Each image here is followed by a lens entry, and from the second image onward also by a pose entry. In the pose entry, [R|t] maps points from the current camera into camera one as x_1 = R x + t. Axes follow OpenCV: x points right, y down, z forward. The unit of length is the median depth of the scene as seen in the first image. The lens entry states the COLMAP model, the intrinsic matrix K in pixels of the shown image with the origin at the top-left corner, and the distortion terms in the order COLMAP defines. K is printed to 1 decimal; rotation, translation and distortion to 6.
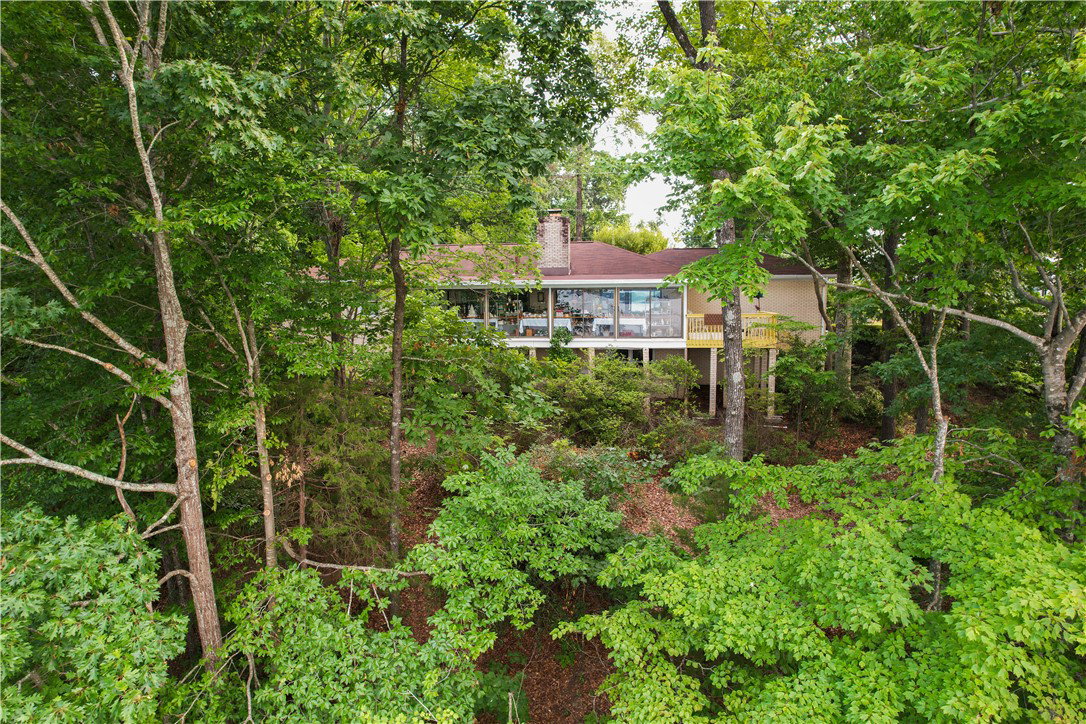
lens RADIAL K [[692.9, 0, 540.4], [0, 692.9, 359.5], [0, 0, 1]] dist [-0.052179, 0.051109]
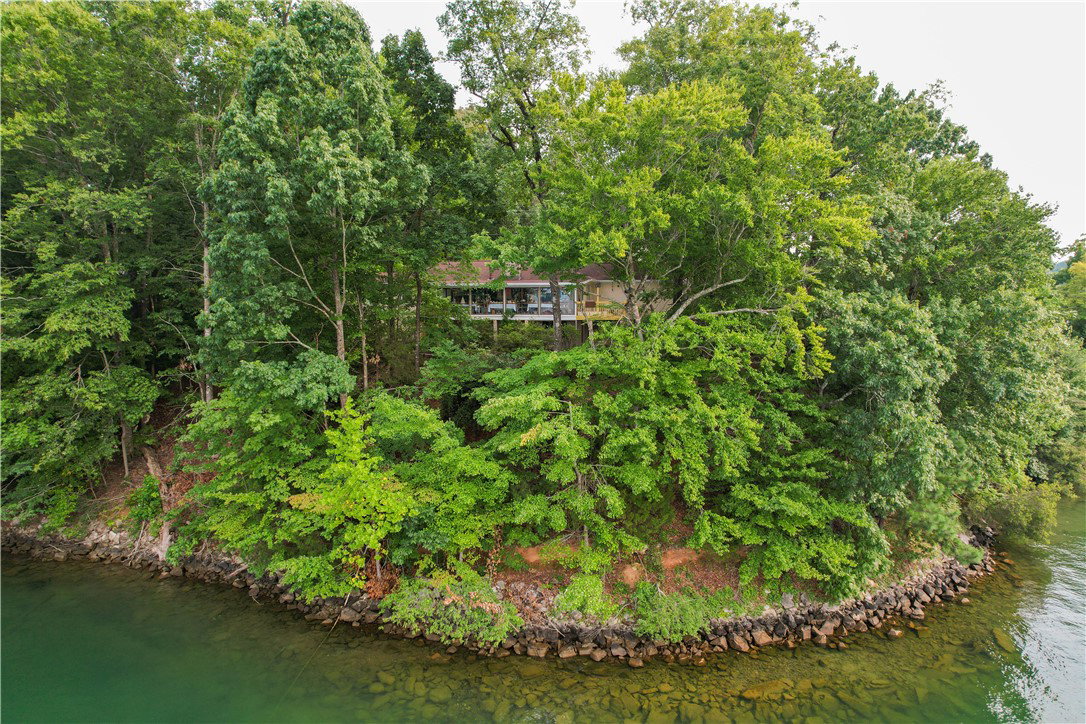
lens RADIAL K [[692.9, 0, 545.2], [0, 692.9, 362.9], [0, 0, 1]] dist [-0.052179, 0.051109]
pose [[0.998924, 0.006755, -0.045884, 0.214341], [-0.006549, 0.999968, 0.004638, 0.090079], [0.045914, -0.004333, 0.998936, -0.853705]]
